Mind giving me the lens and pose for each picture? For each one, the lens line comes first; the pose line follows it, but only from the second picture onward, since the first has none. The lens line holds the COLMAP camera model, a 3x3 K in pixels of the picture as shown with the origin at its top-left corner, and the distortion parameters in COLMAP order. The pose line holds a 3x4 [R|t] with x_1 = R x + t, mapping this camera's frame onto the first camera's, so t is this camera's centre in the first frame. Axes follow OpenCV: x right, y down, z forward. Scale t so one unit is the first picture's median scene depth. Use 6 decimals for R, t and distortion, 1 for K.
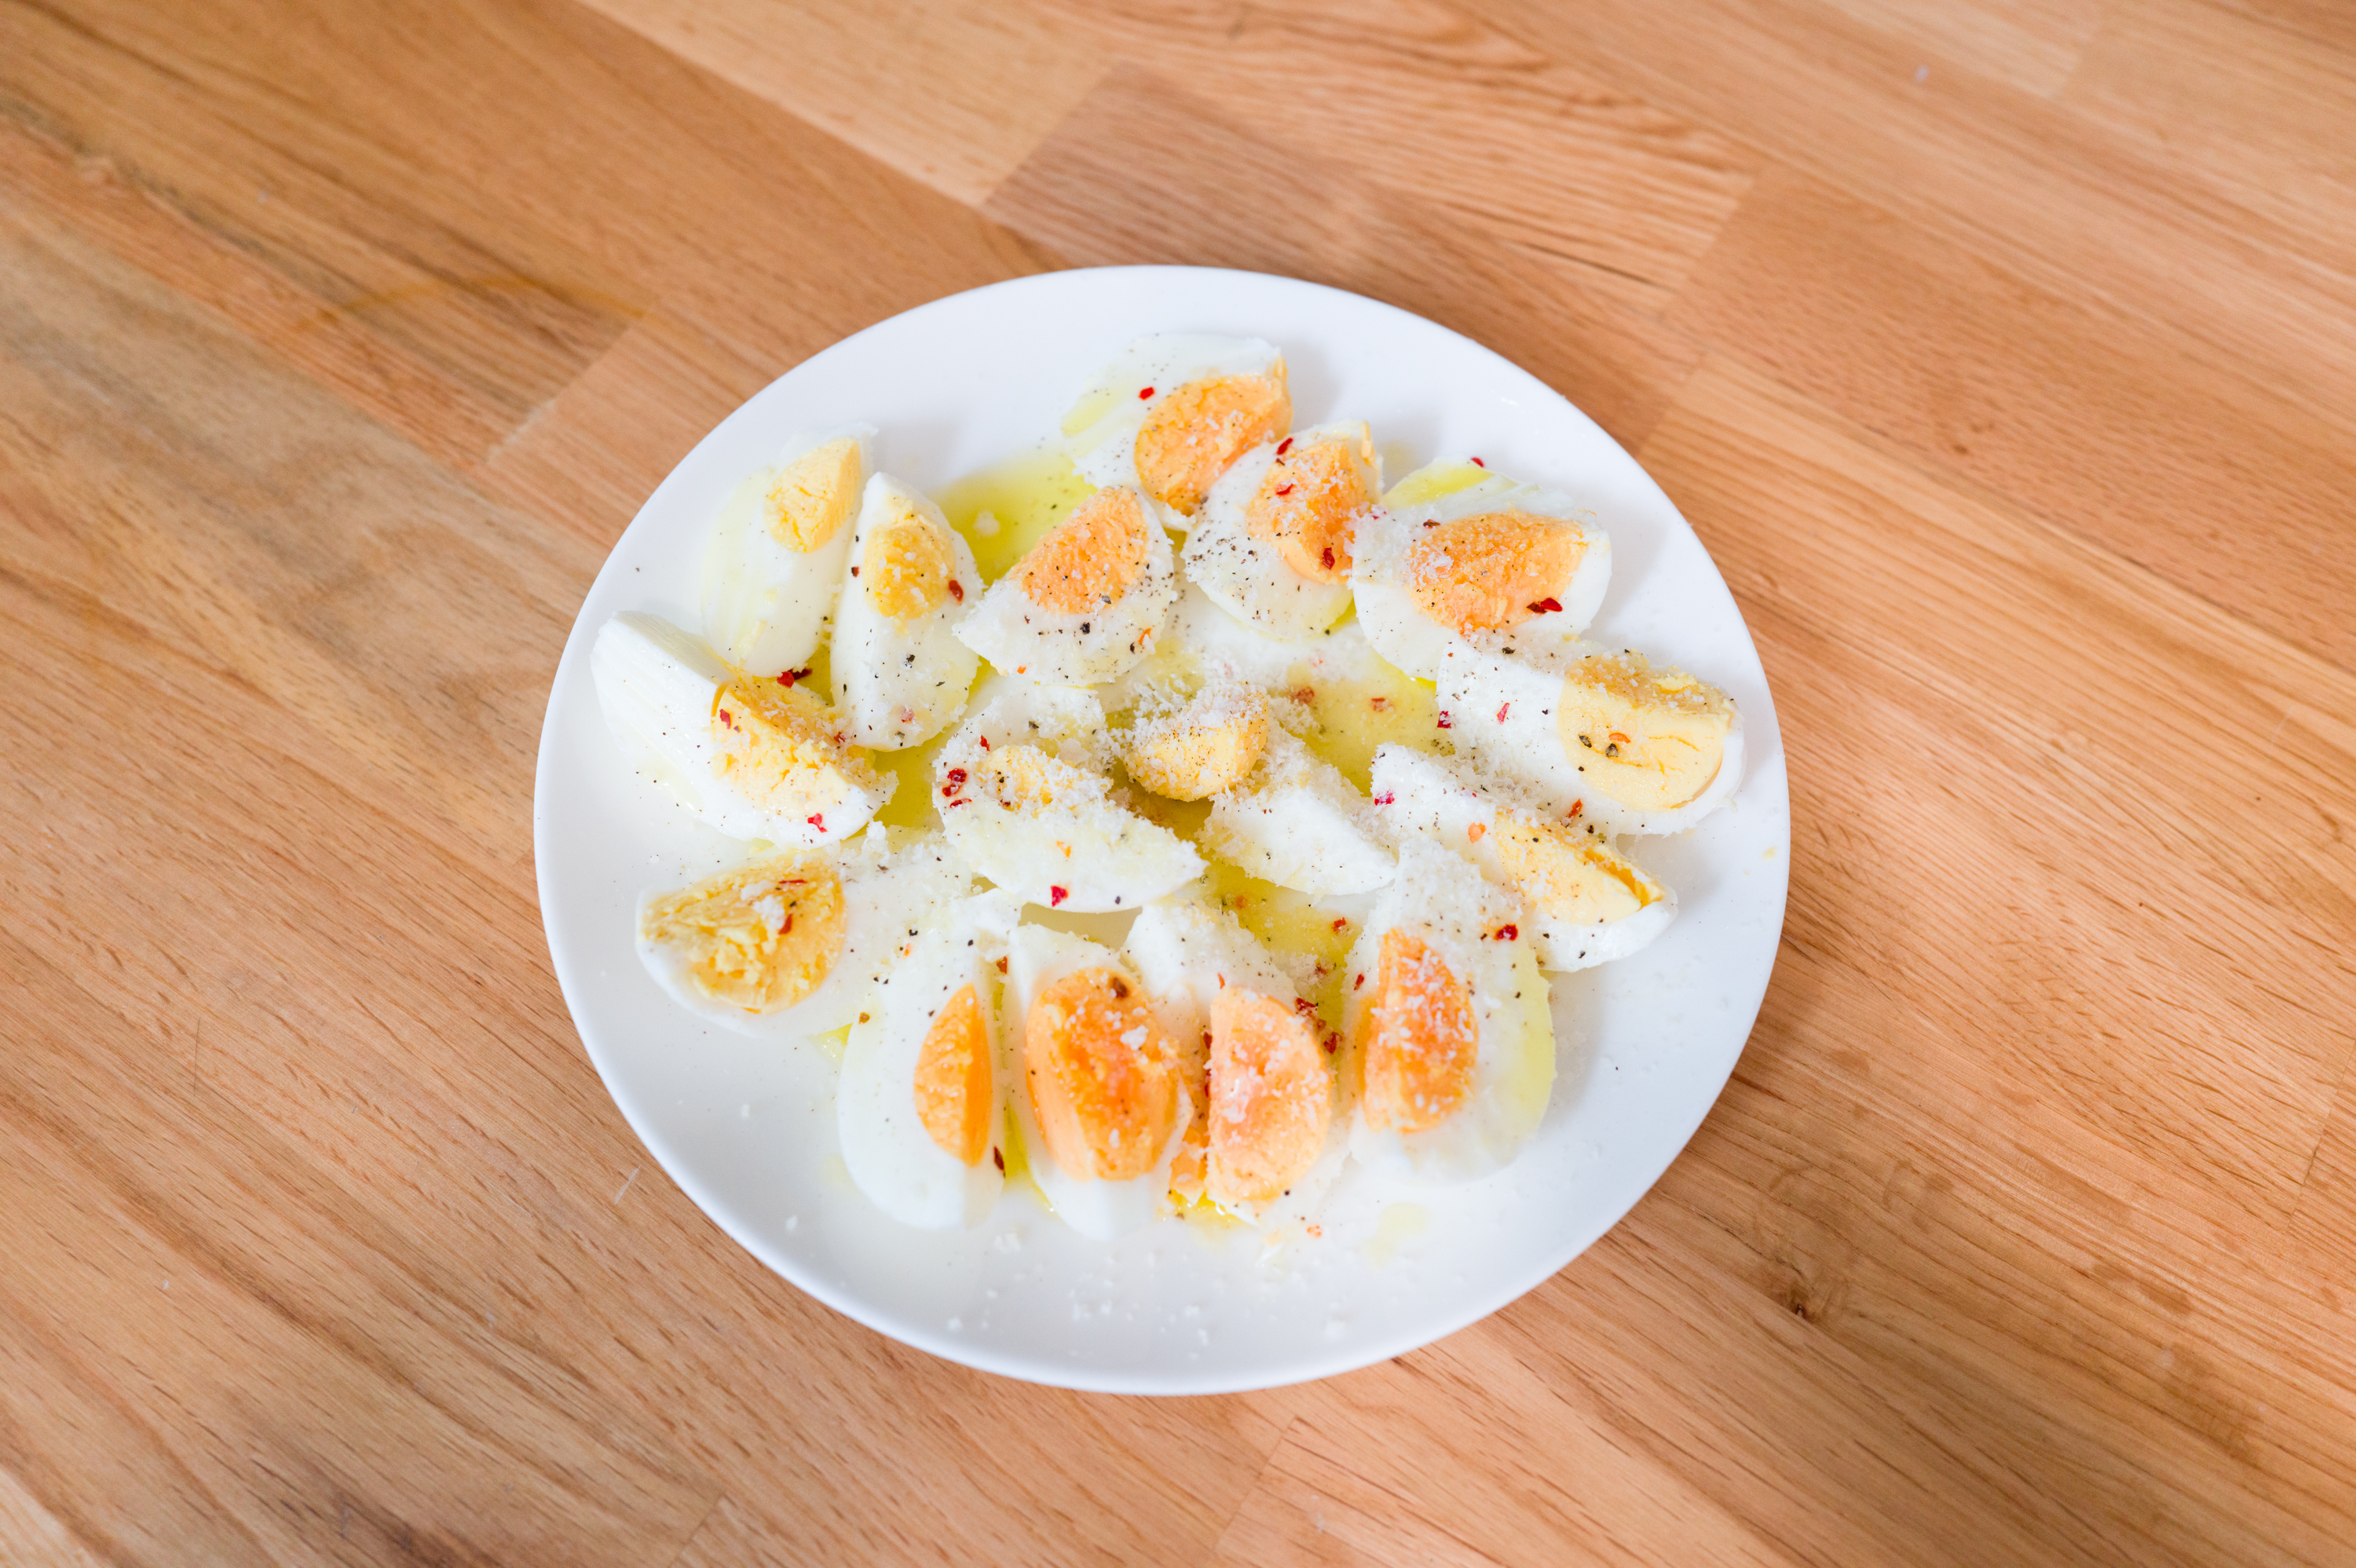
lens RADIAL K [[1733.8, 0, 1178.0], [0, 1733.8, 784.0], [0, 0, 1]] dist [-0.001339, -0.051831]
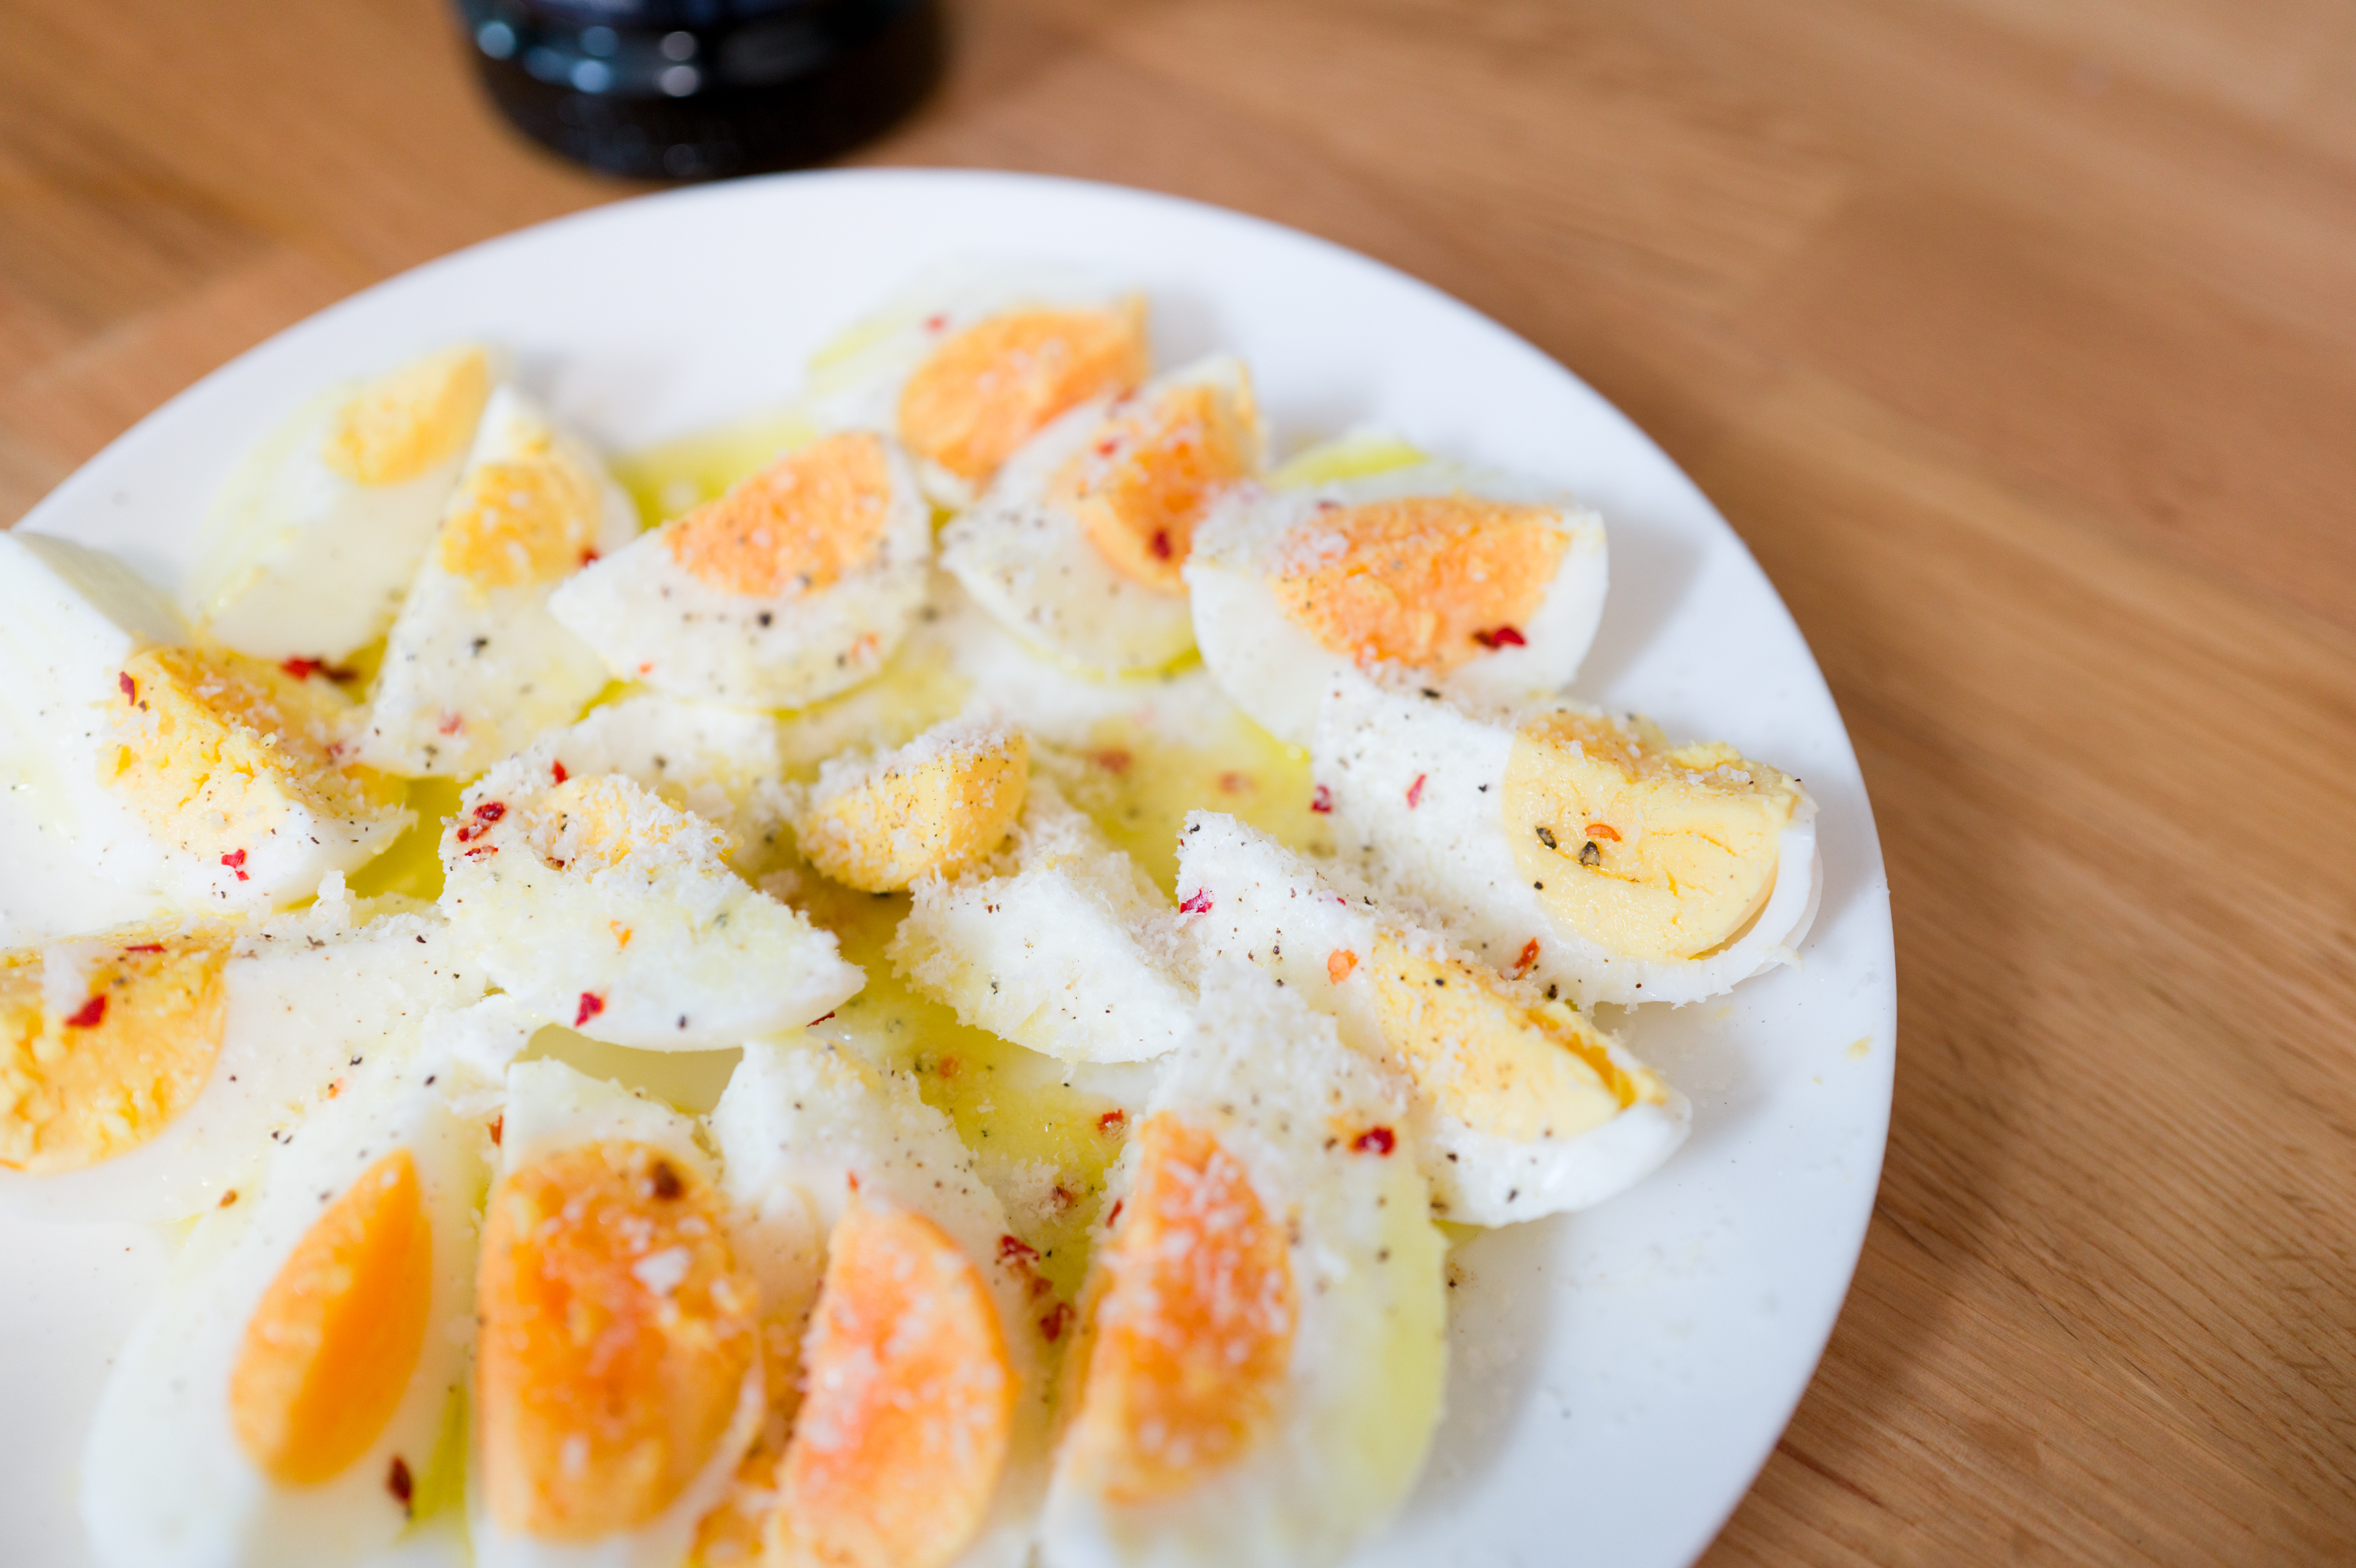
lens RADIAL K [[1801.1, 0, 1178.0], [0, 1801.1, 784.0], [0, 0, 1]] dist [-0.034547, 0.058086]
pose [[0.995993, 0.070511, -0.055013, 0.140297], [-0.079339, 0.980526, -0.179648, 0.076580], [0.041274, 0.183293, 0.982191, 0.382931]]
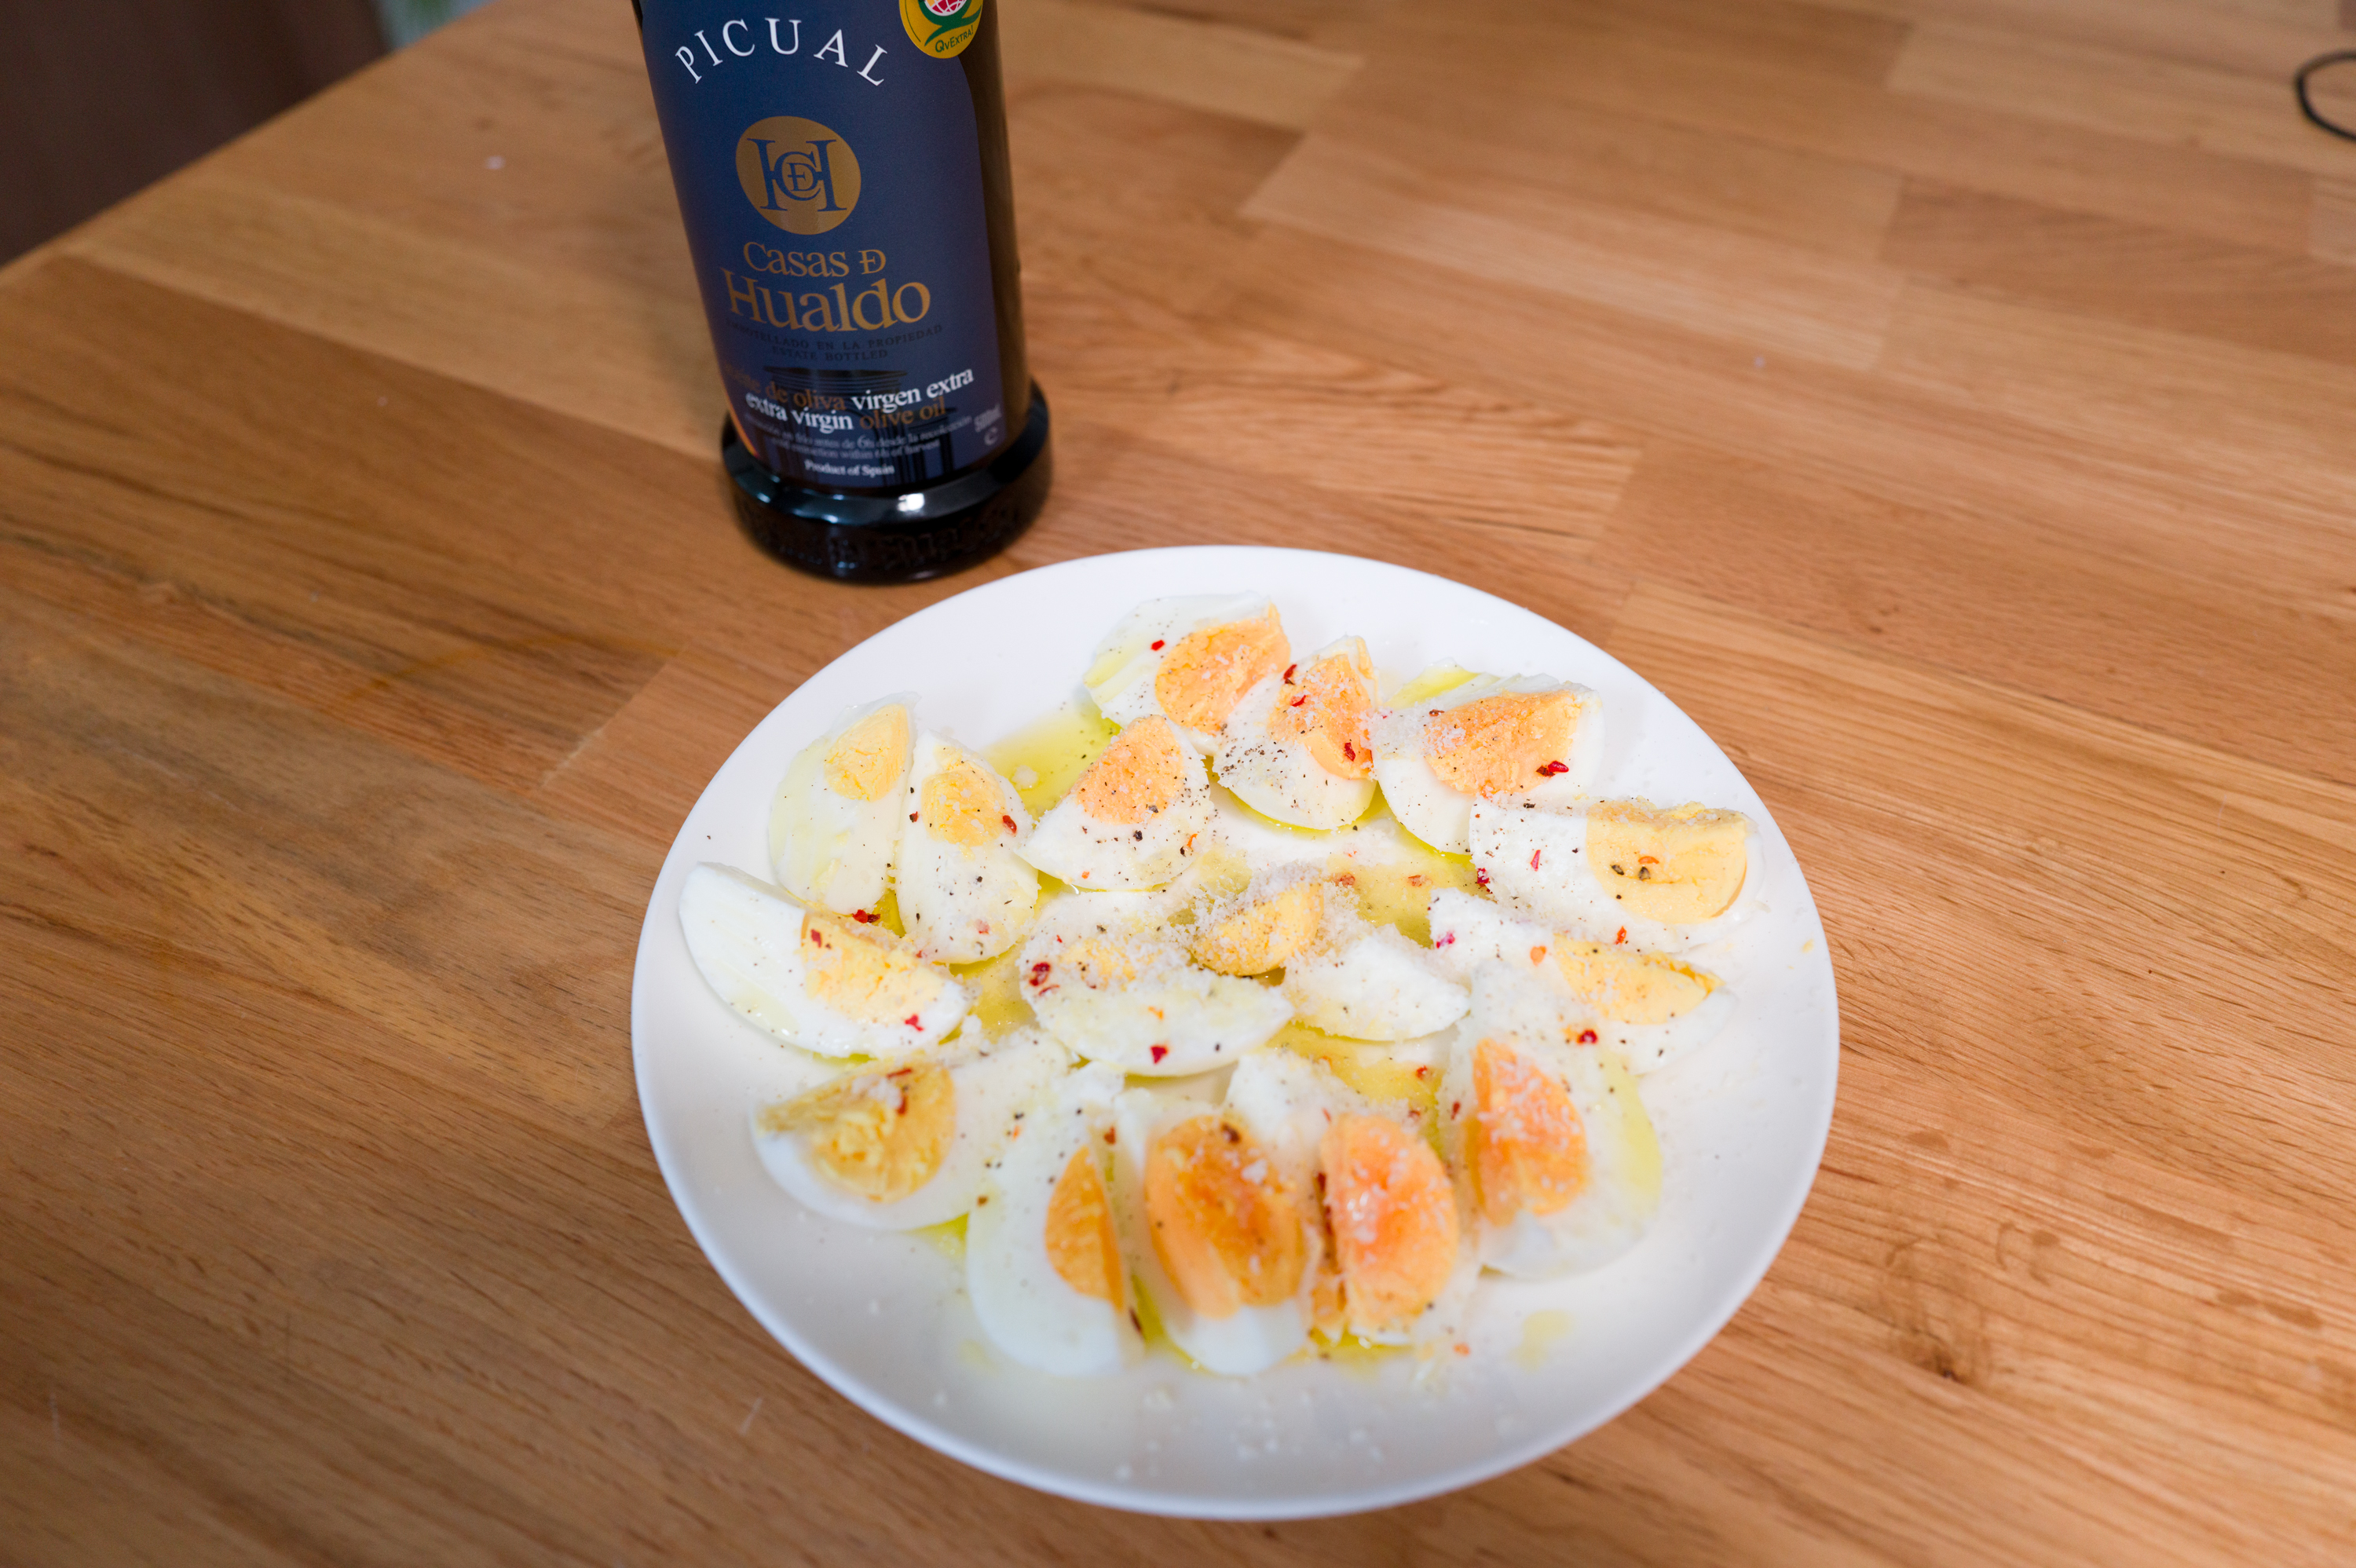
lens RADIAL K [[1733.8, 0, 1178.0], [0, 1733.8, 784.0], [0, 0, 1]] dist [-0.001339, -0.051831]
pose [[0.990555, -0.115599, 0.073739, -0.106713], [0.131983, 0.949622, -0.284250, 0.191516], [-0.037165, 0.291298, 0.955910, -0.032119]]
